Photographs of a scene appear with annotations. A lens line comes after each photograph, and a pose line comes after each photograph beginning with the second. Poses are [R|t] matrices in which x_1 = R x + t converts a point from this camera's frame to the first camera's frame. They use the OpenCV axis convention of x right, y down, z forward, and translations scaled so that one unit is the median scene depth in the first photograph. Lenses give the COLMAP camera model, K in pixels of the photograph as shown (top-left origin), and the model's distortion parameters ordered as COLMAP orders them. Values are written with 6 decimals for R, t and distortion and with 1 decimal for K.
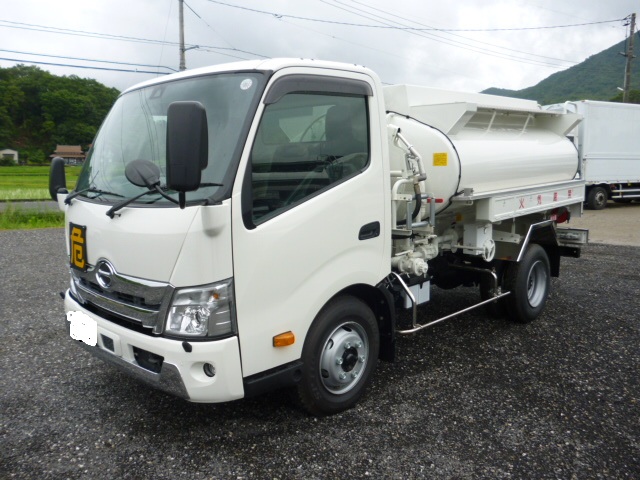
lens RADIAL K [[535.7, 0, 320.9], [0, 535.7, 239.3], [0, 0, 1]] dist [-0.024900, 0.001705]
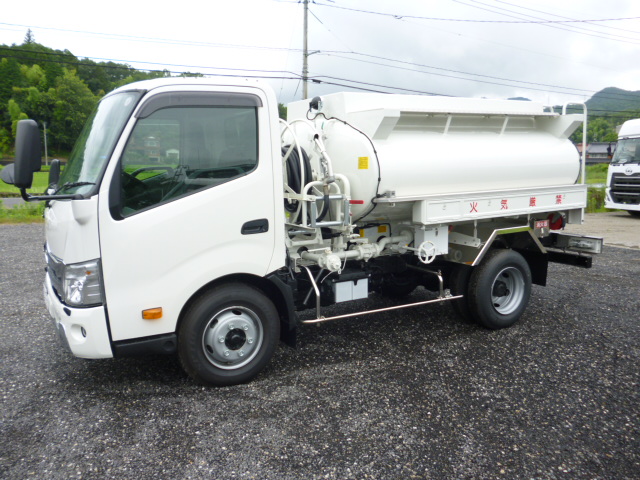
lens RADIAL K [[535.7, 0, 317.4], [0, 535.7, 237.8], [0, 0, 1]] dist [-0.024900, 0.001705]
pose [[0.963894, 0.041546, -0.263025, 0.449128], [-0.042319, 0.999100, 0.002730, -0.000925], [0.262902, 0.008499, 0.964785, -0.043972]]
